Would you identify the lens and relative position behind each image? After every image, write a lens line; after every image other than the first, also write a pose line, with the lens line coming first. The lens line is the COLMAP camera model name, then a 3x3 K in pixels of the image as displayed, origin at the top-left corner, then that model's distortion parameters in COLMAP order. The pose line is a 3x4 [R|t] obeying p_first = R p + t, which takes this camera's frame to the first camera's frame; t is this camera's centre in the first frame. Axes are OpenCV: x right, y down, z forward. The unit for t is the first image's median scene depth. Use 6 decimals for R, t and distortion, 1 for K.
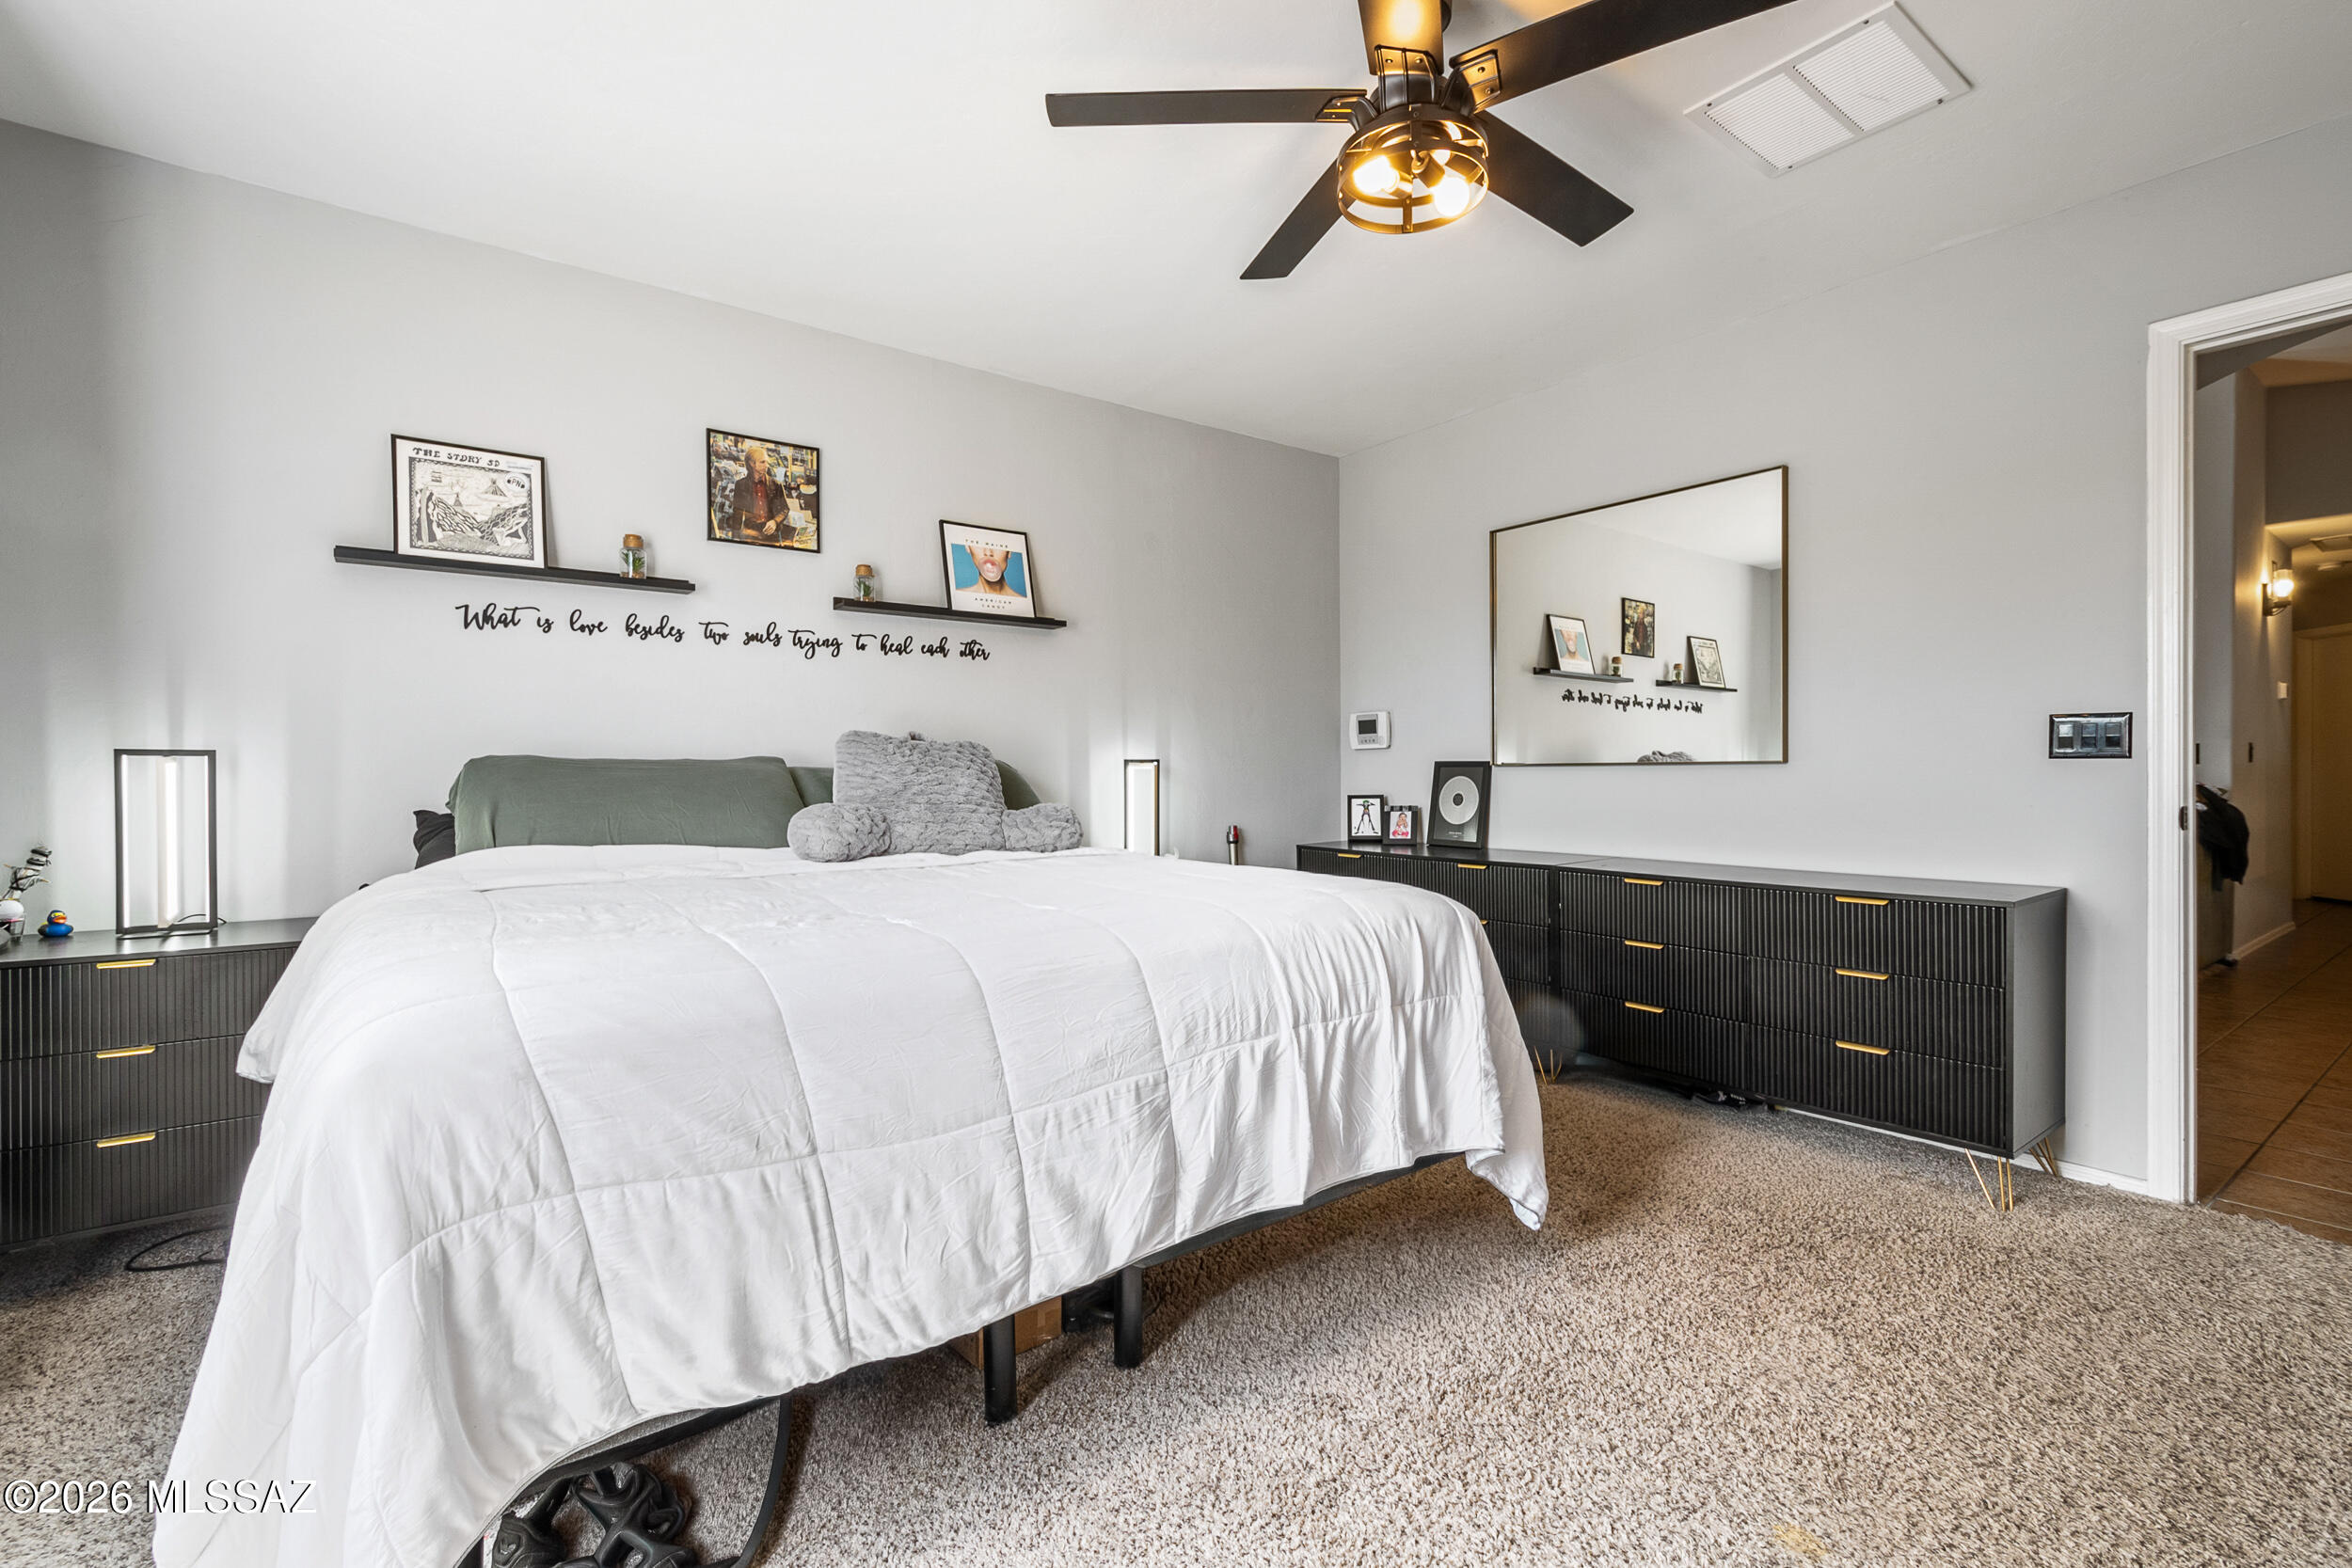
lens RADIAL K [[1035.7, 0, 1174.8], [0, 1035.7, 776.7], [0, 0, 1]] dist [0.002266, 0.000968]
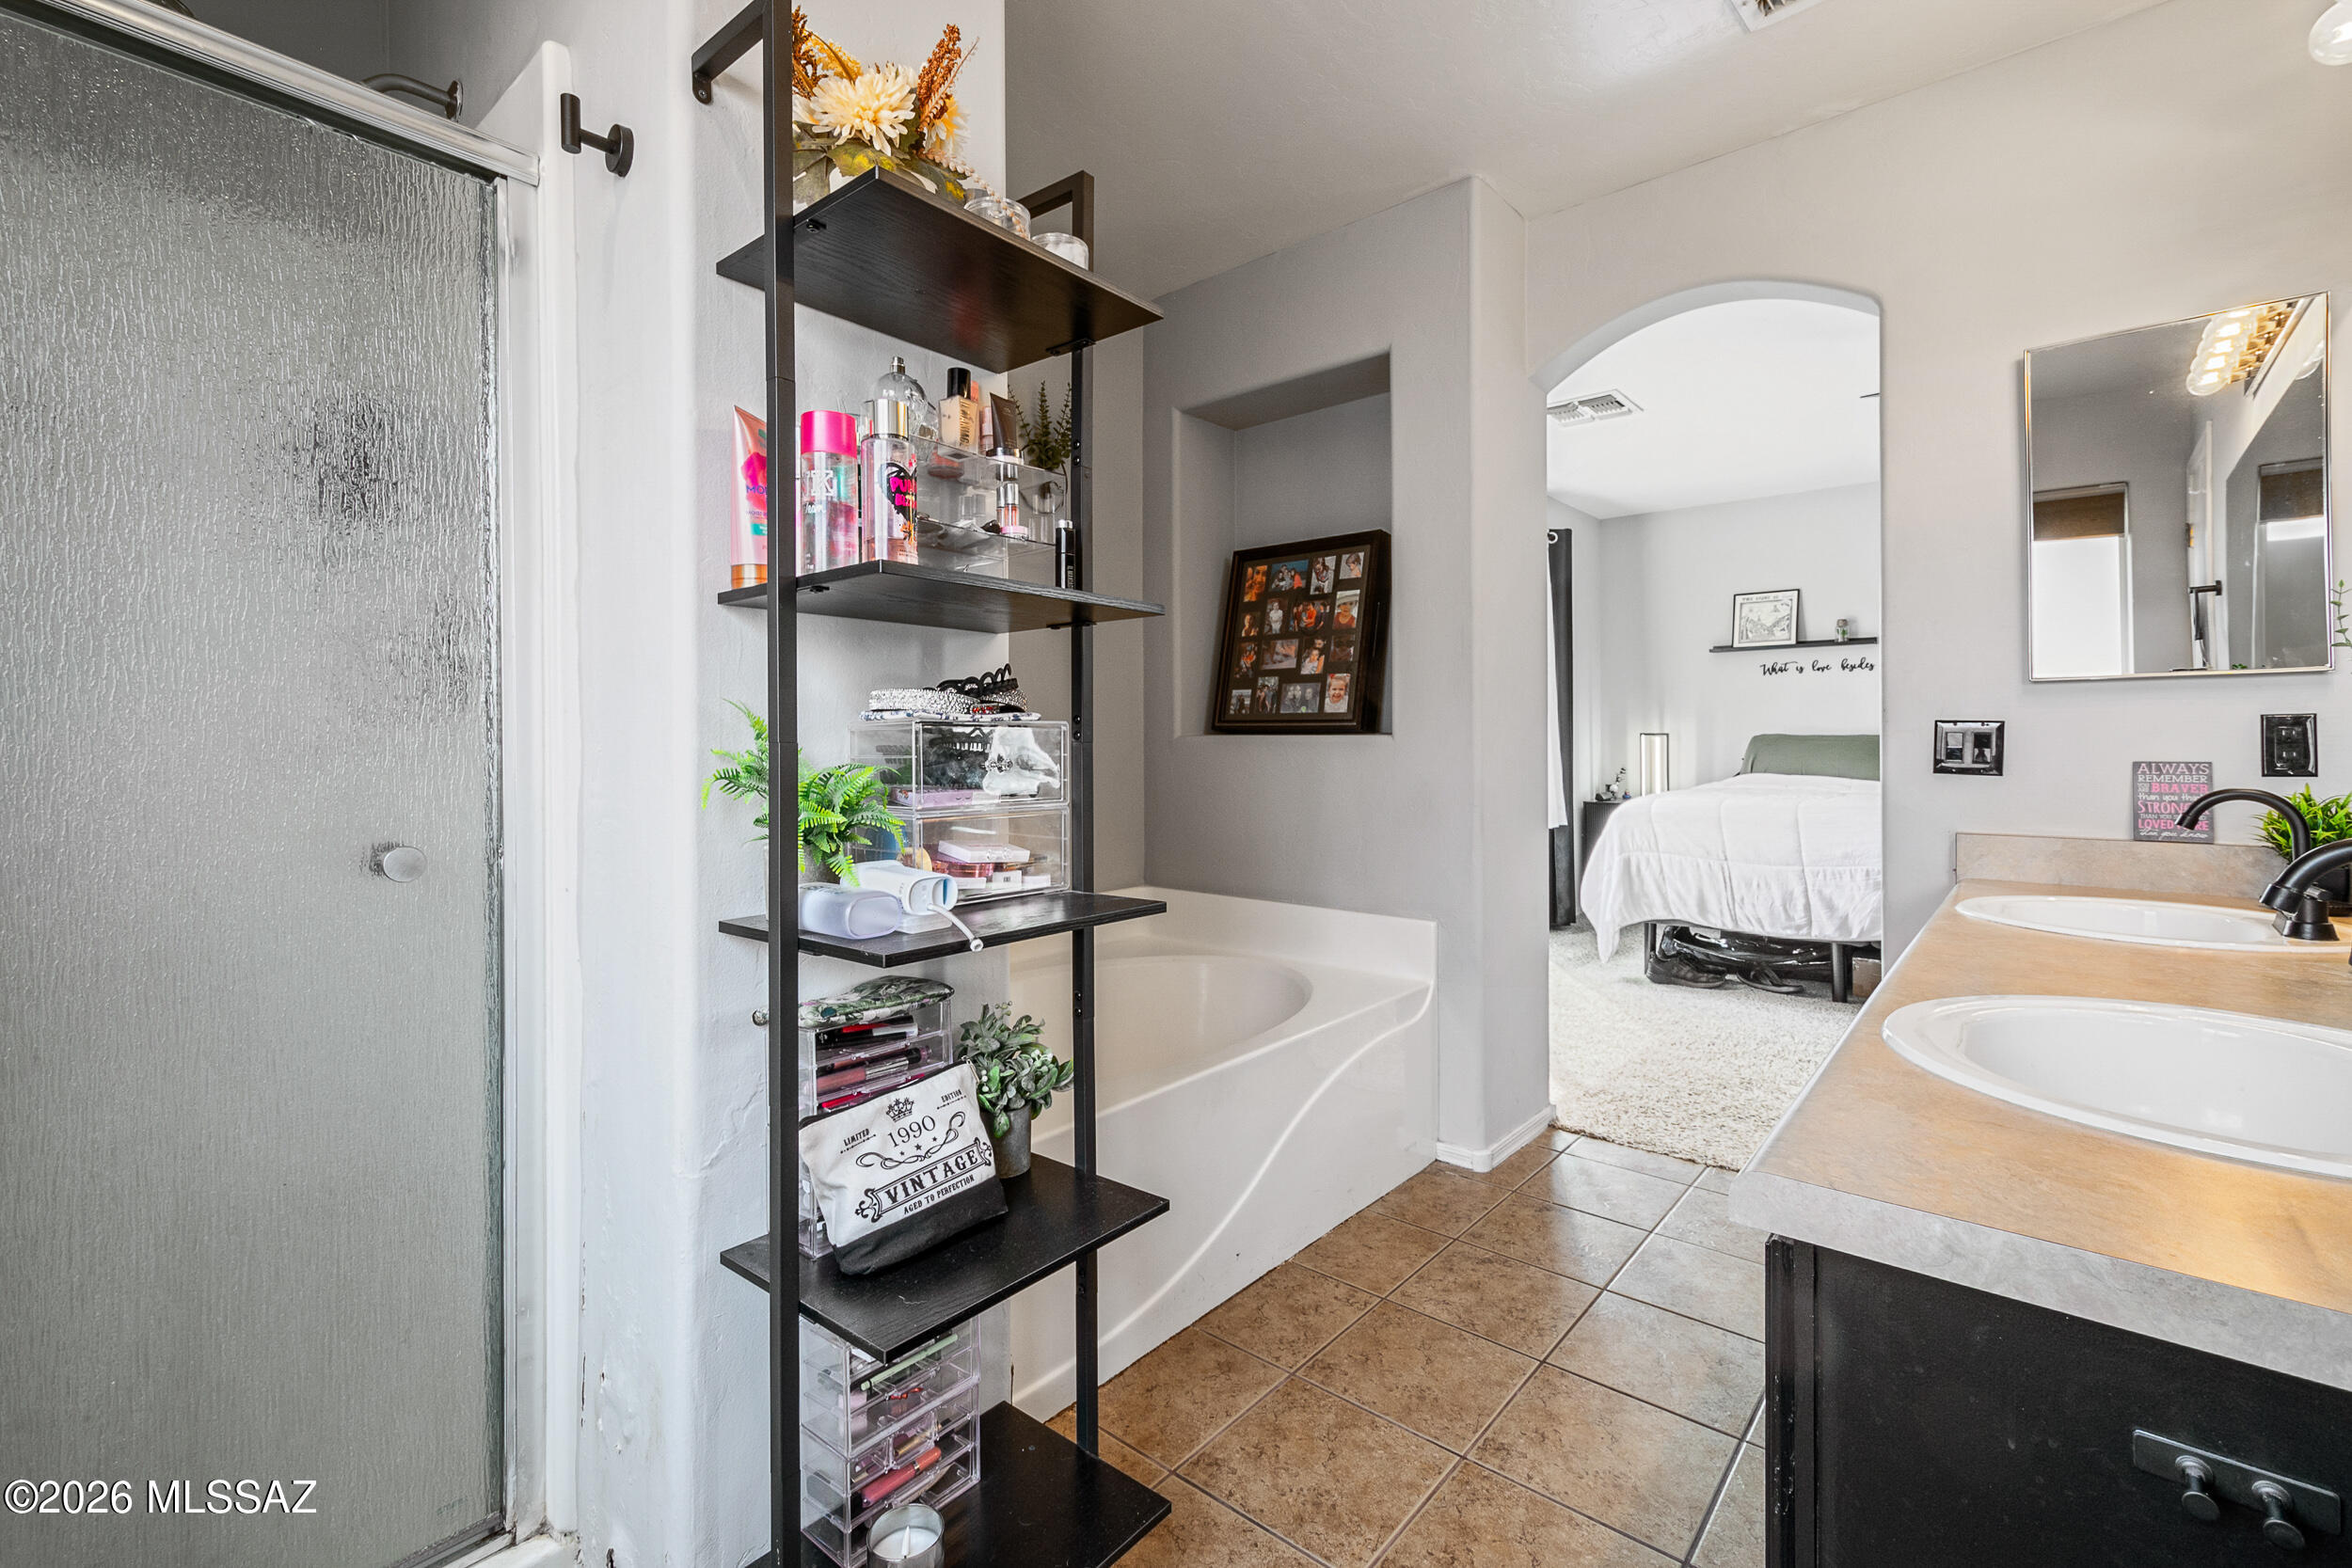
lens RADIAL K [[1035.7, 0, 1144.6], [0, 1035.7, 741.8], [0, 0, 1]] dist [0.002266, 0.000968]
pose [[0.179916, 0.003191, -0.983677, 1.219828], [0.002178, 0.999991, 0.003642, -0.013468], [0.983680, -0.002798, 0.179907, -0.671407]]
